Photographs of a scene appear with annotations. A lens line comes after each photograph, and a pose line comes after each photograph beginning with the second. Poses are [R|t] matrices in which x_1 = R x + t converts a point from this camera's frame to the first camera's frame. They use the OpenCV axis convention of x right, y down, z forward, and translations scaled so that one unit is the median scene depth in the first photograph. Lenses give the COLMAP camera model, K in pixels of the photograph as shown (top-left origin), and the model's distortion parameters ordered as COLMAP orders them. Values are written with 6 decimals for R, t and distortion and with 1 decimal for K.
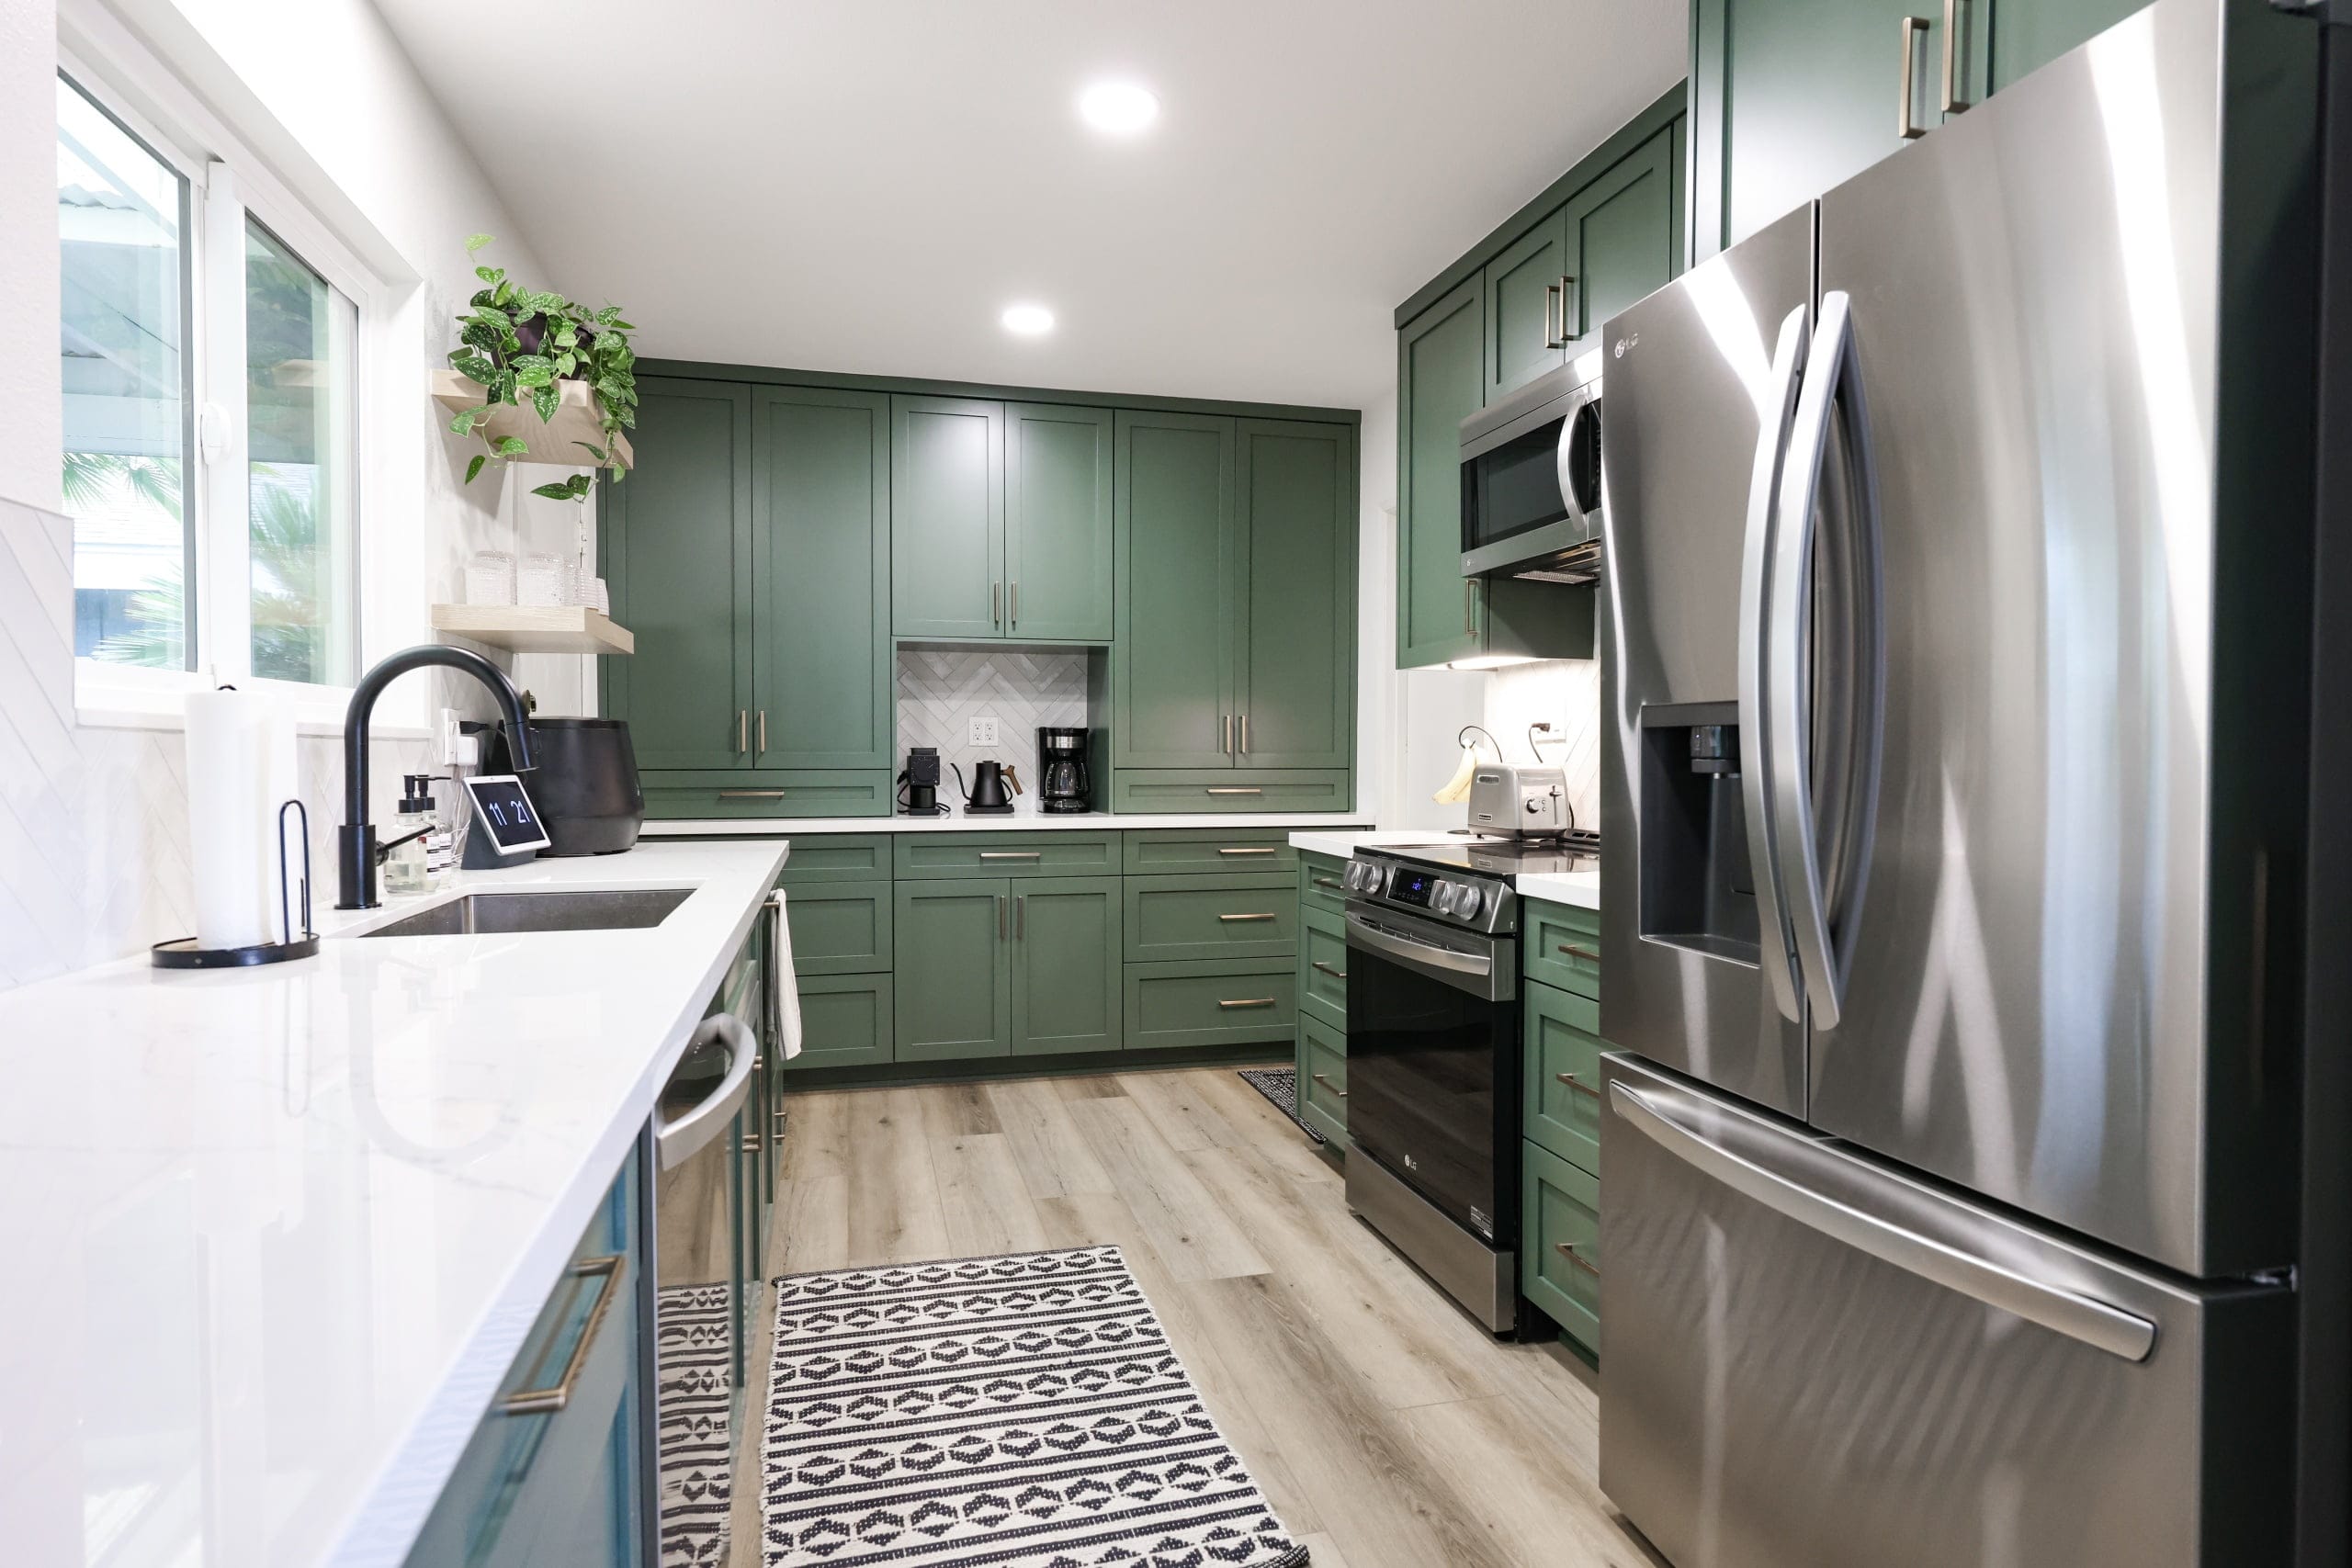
lens RADIAL K [[1293.4, 0, 1183.7], [0, 1293.4, 780.3], [0, 0, 1]] dist [-0.002276, -0.000858]
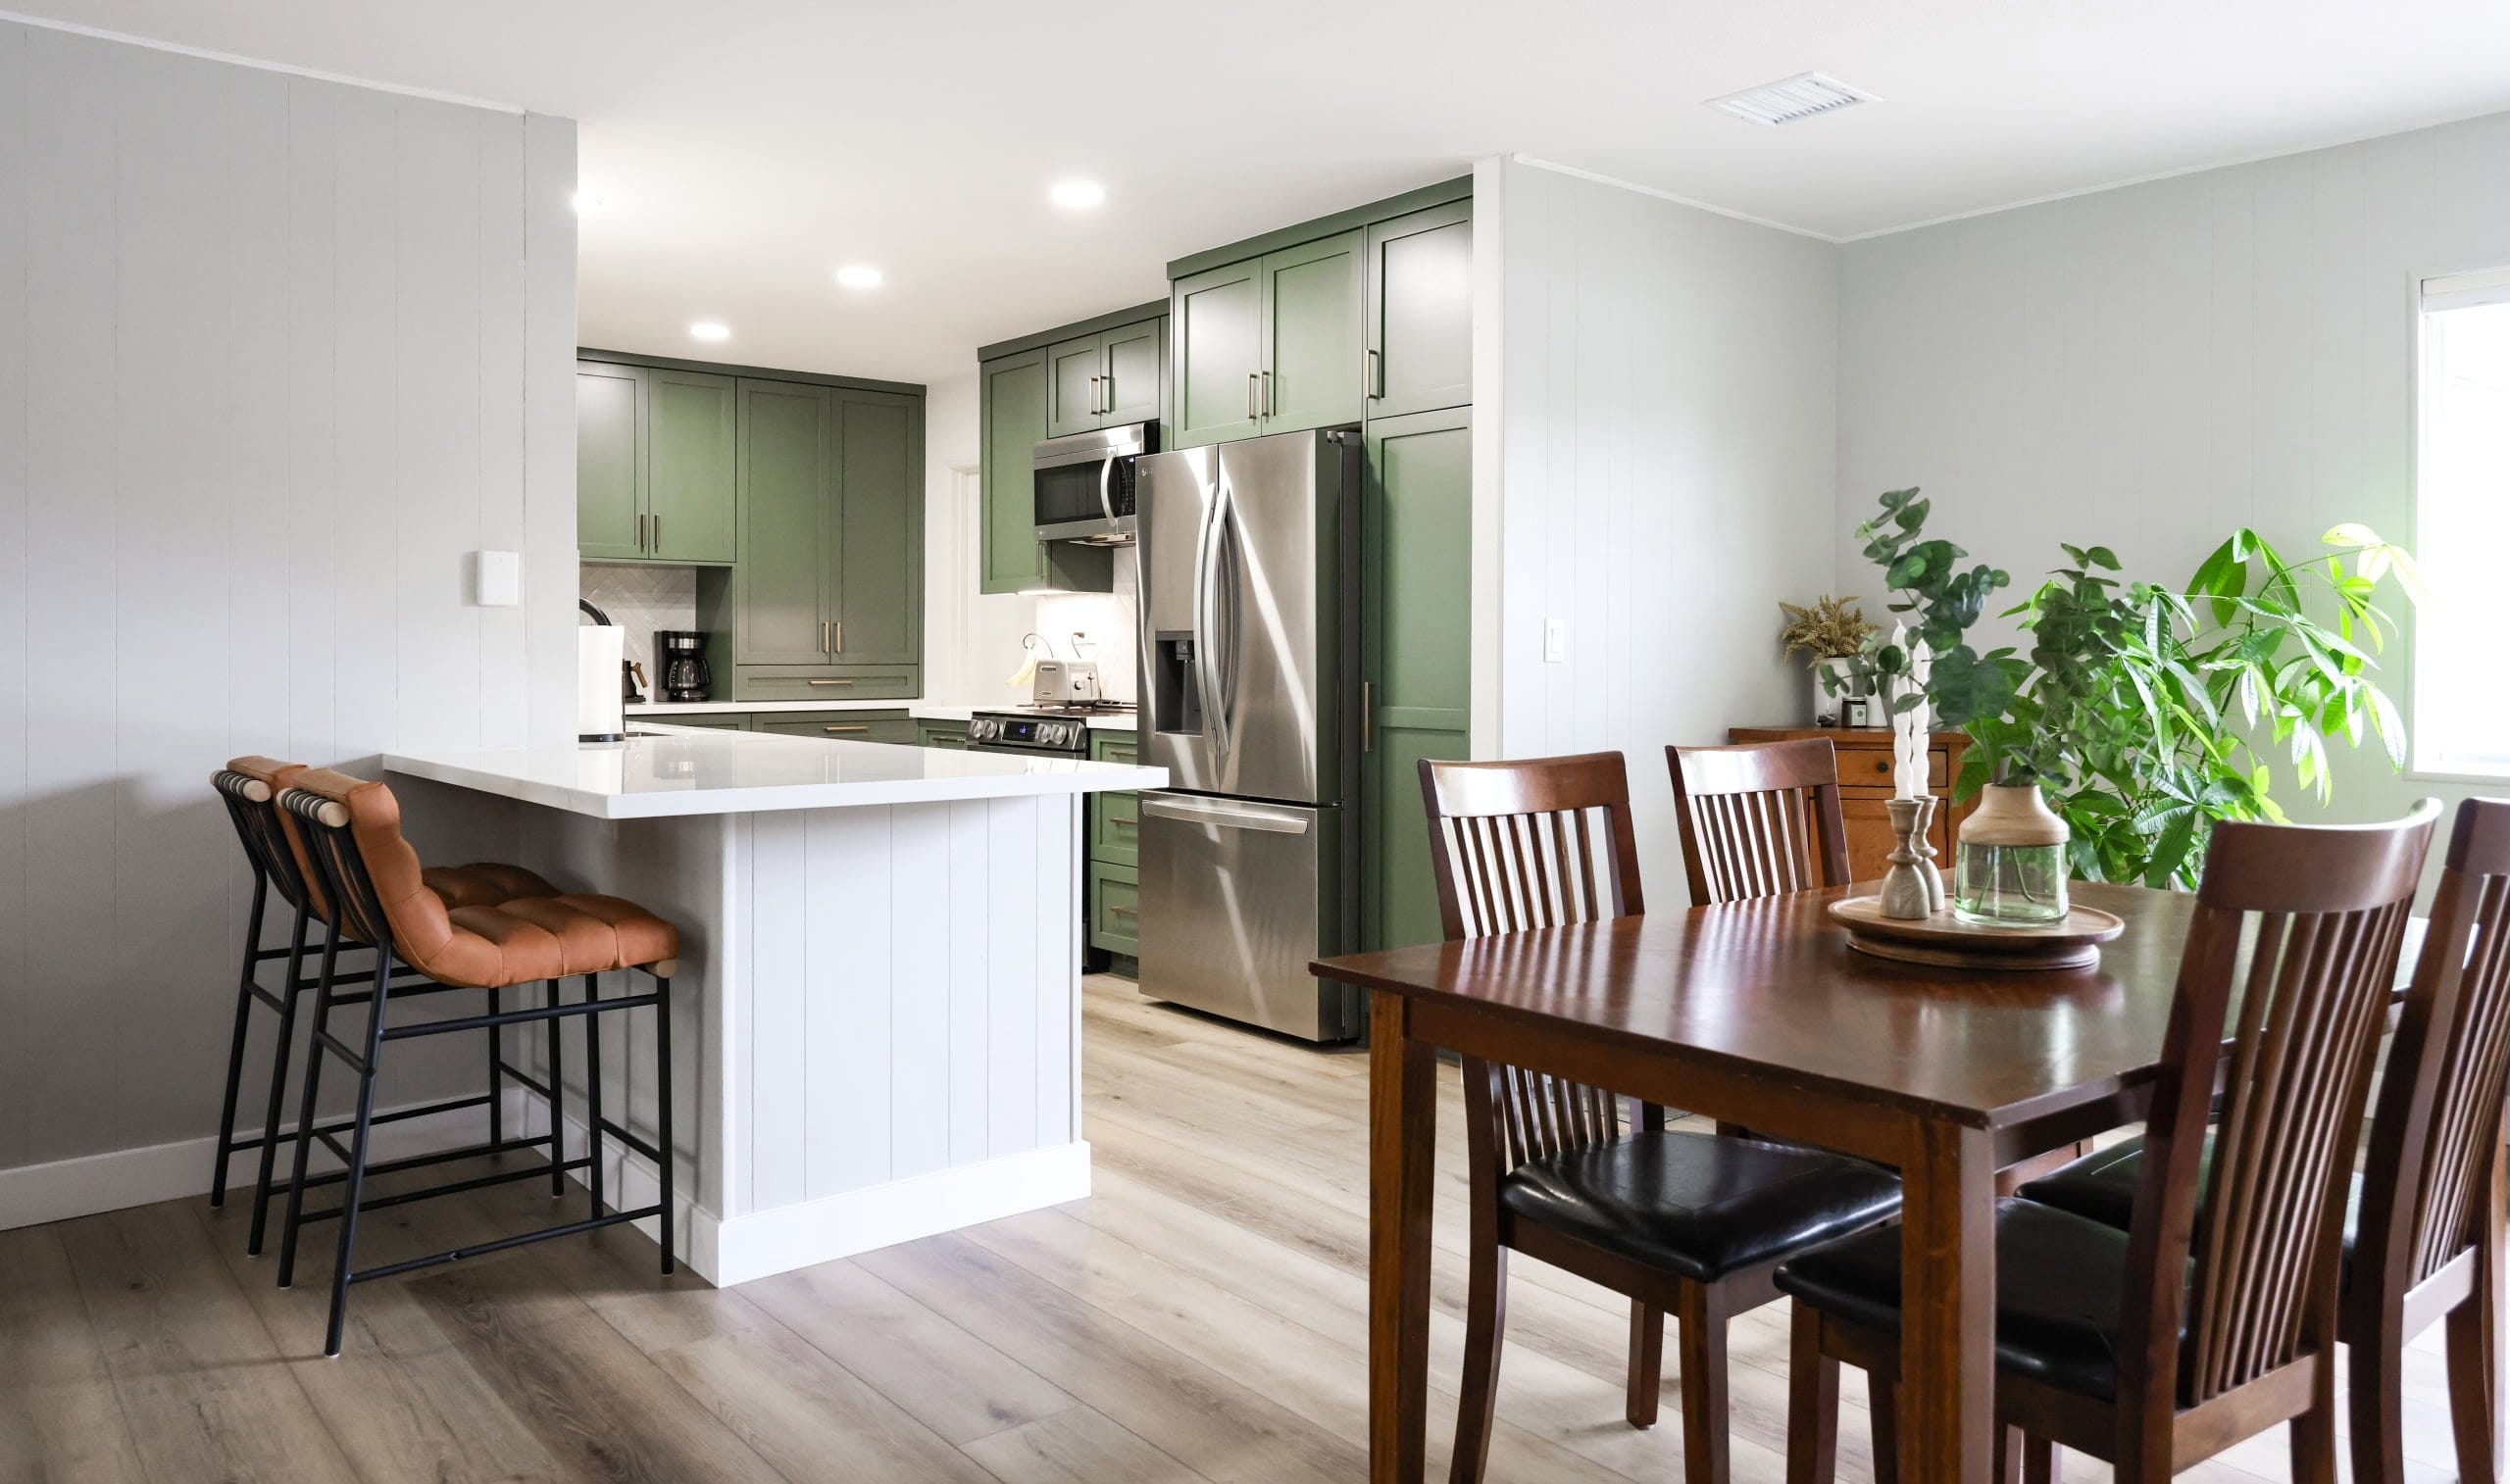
lens RADIAL K [[1705.3, 0, 1255.5], [0, 1705.3, 647.6], [0, 0, 1]] dist [0.007412, 0.002513]
pose [[0.907818, -0.000277, 0.419365, -0.436744], [0.010171, 0.999720, -0.021356, 0.021792], [-0.419242, 0.023653, 0.907566, -1.055021]]
